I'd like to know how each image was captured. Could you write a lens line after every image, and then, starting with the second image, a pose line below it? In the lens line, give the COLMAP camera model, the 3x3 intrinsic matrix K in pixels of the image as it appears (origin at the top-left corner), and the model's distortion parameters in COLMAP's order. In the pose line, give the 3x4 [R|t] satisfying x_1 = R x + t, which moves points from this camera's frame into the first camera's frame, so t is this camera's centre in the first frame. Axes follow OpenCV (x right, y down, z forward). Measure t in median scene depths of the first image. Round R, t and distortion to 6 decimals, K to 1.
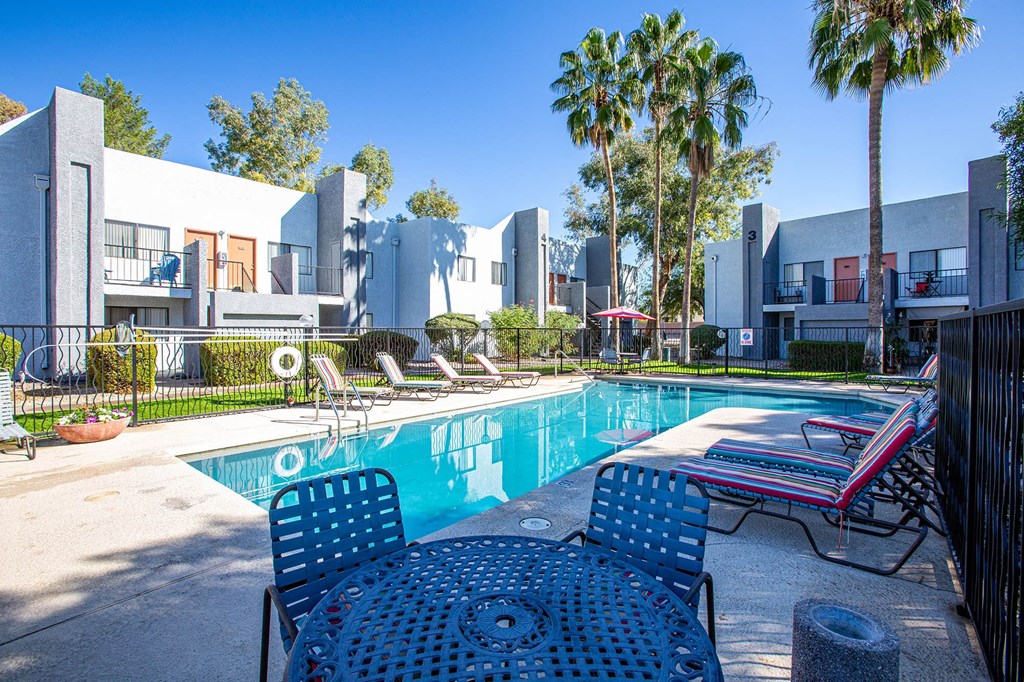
lens RADIAL K [[462.5, 0, 512.0], [0, 462.5, 341.0], [0, 0, 1]] dist [-0.080672, 0.030860]
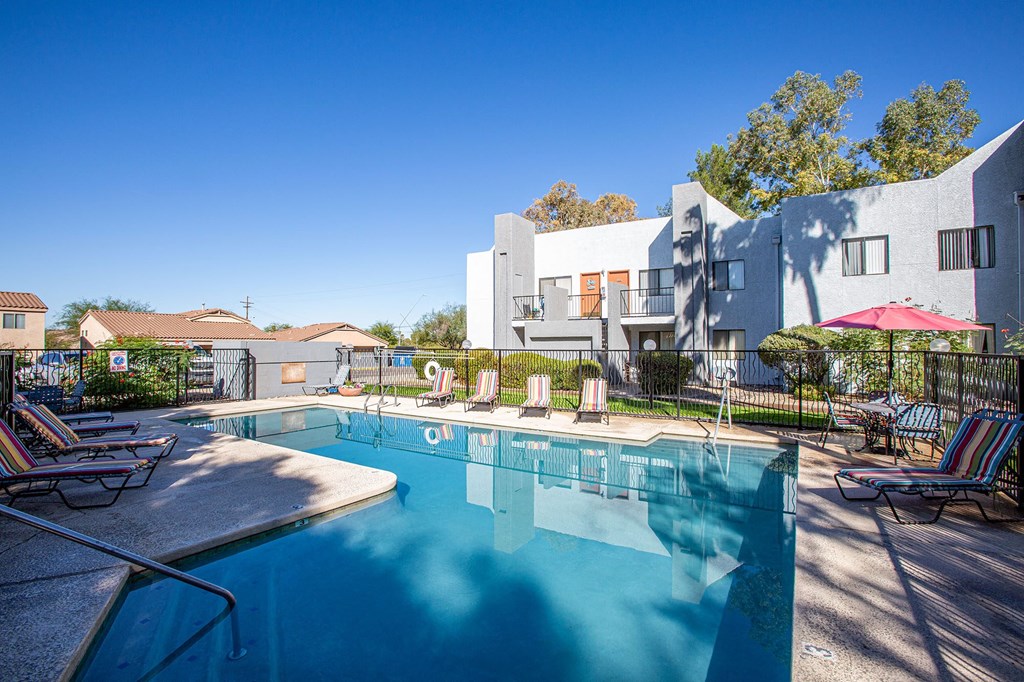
lens RADIAL K [[462.5, 0, 512.0], [0, 462.5, 341.0], [0, 0, 1]] dist [-0.080672, 0.030860]
pose [[0.127261, -0.009423, -0.991825, 0.474321], [-0.020984, 0.999705, -0.012190, -0.018500], [0.991647, 0.022364, 0.127025, 0.454309]]
